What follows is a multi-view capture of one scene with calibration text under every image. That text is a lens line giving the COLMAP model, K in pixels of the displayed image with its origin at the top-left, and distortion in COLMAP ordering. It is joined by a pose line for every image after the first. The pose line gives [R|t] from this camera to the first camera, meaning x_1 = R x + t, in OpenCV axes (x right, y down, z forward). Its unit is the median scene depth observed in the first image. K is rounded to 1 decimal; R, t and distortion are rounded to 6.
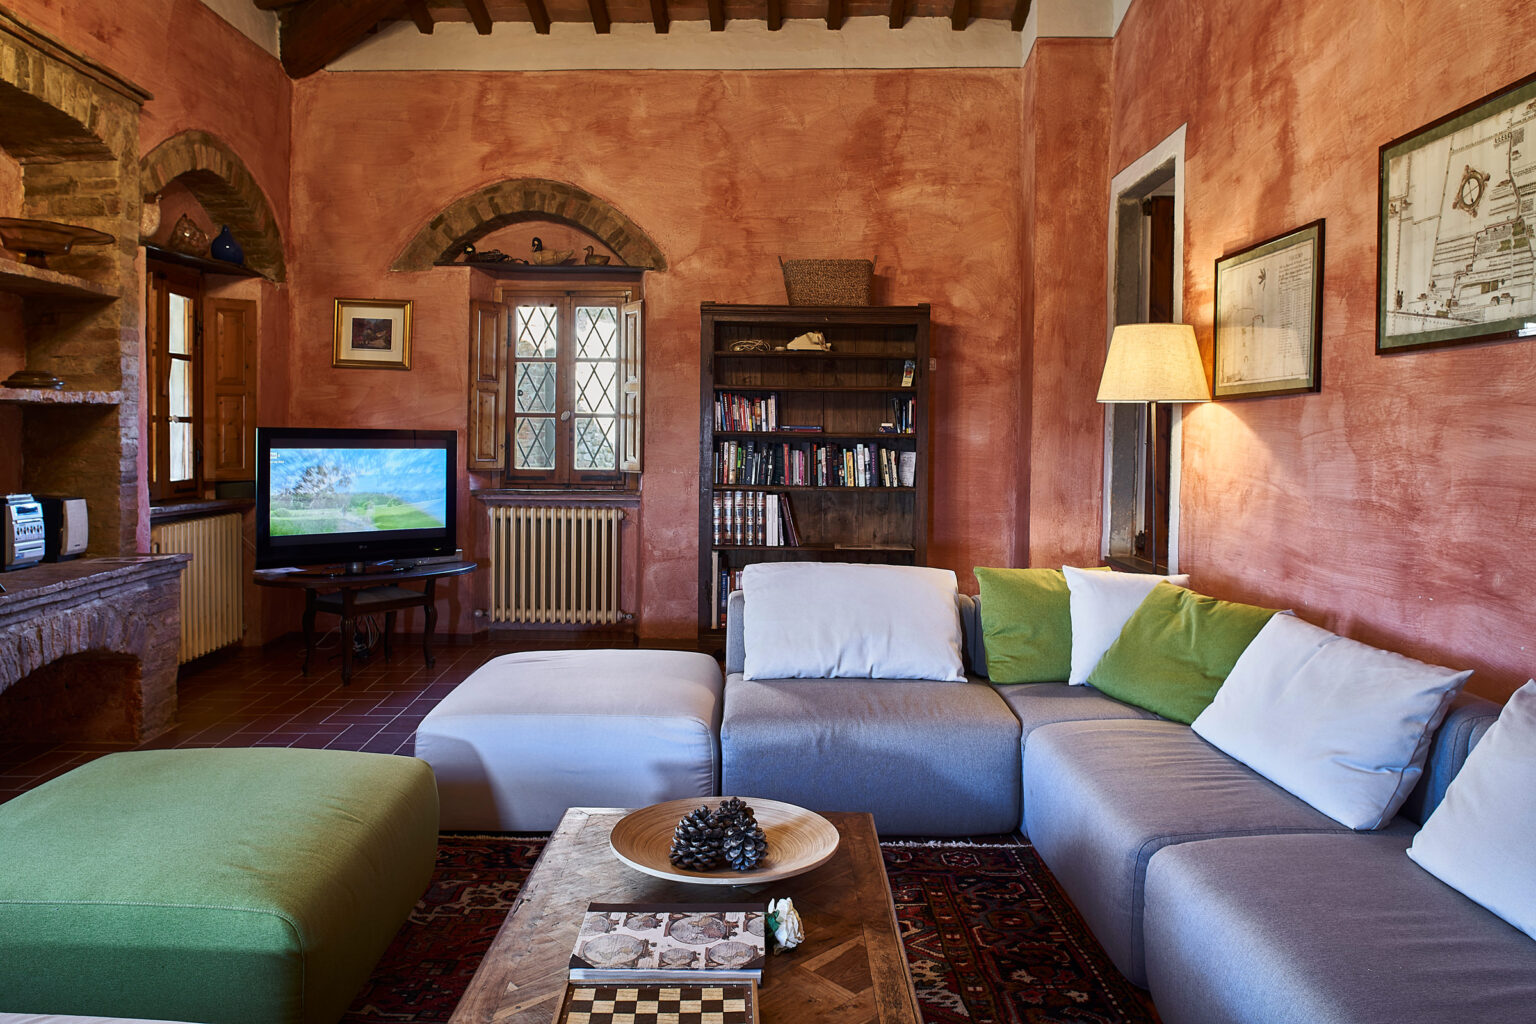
lens RADIAL K [[1168.1, 0, 765.9], [0, 1168.1, 535.3], [0, 0, 1]] dist [0.001177, 0.002917]
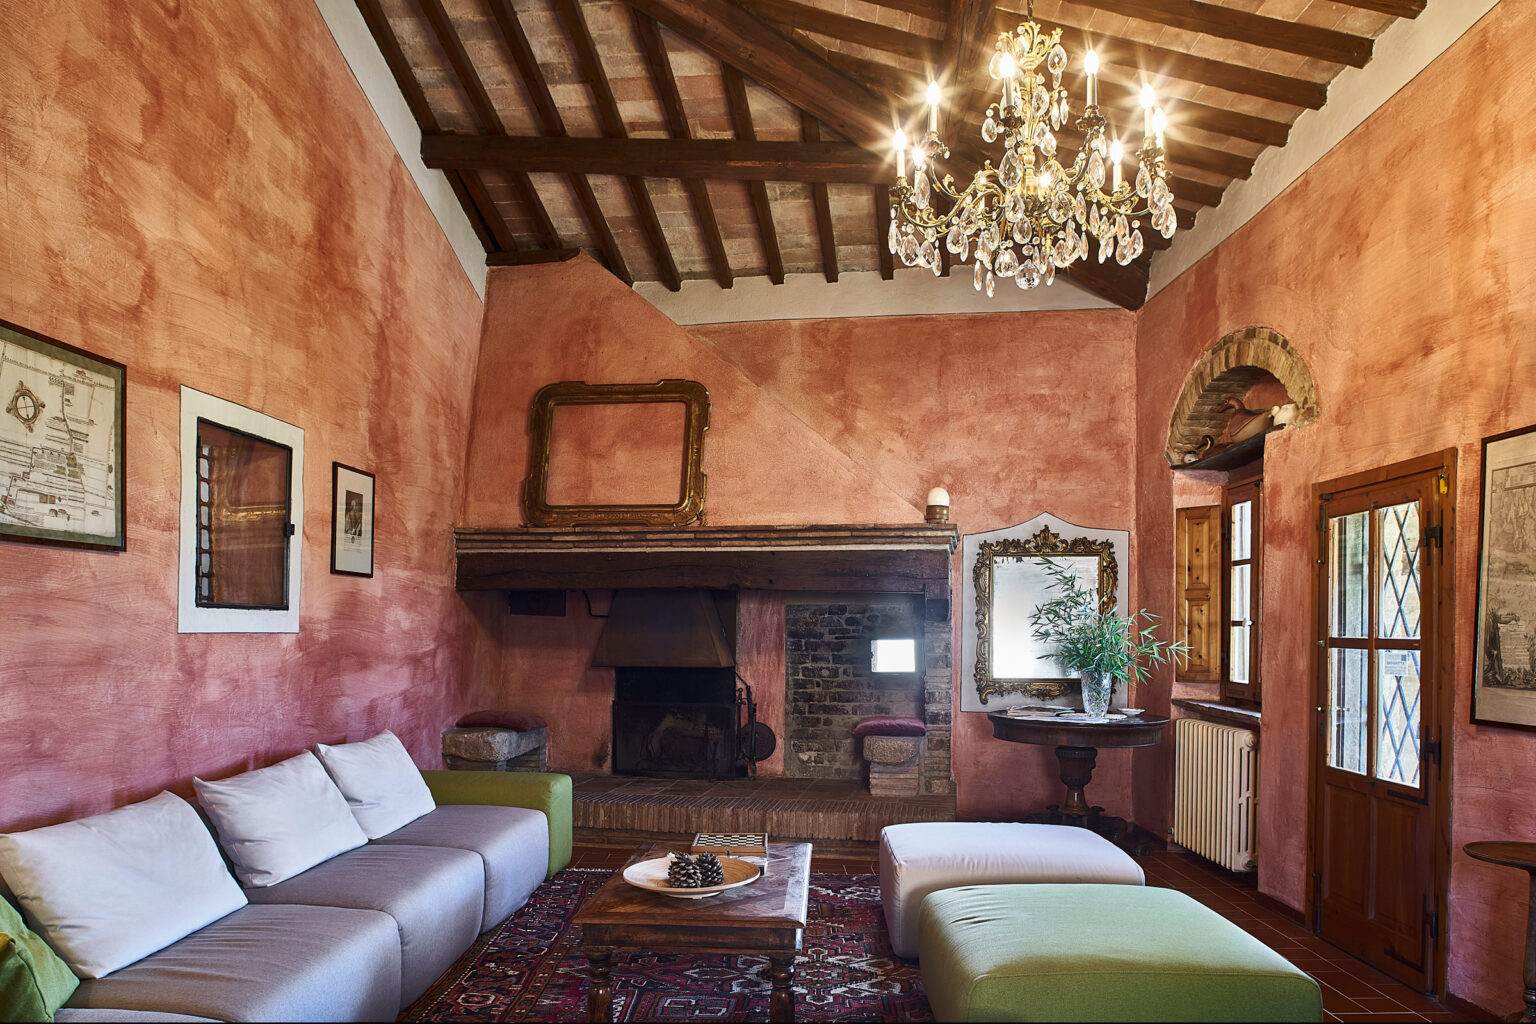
lens RADIAL K [[1168.1, 0, 765.9], [0, 1168.1, 535.3], [0, 0, 1]] dist [0.001177, 0.002917]
pose [[-0.998792, -0.016348, 0.046331, -0.145086], [-0.016040, 0.999847, 0.007022, -0.168573], [-0.046439, 0.006270, -0.998901, 1.857643]]
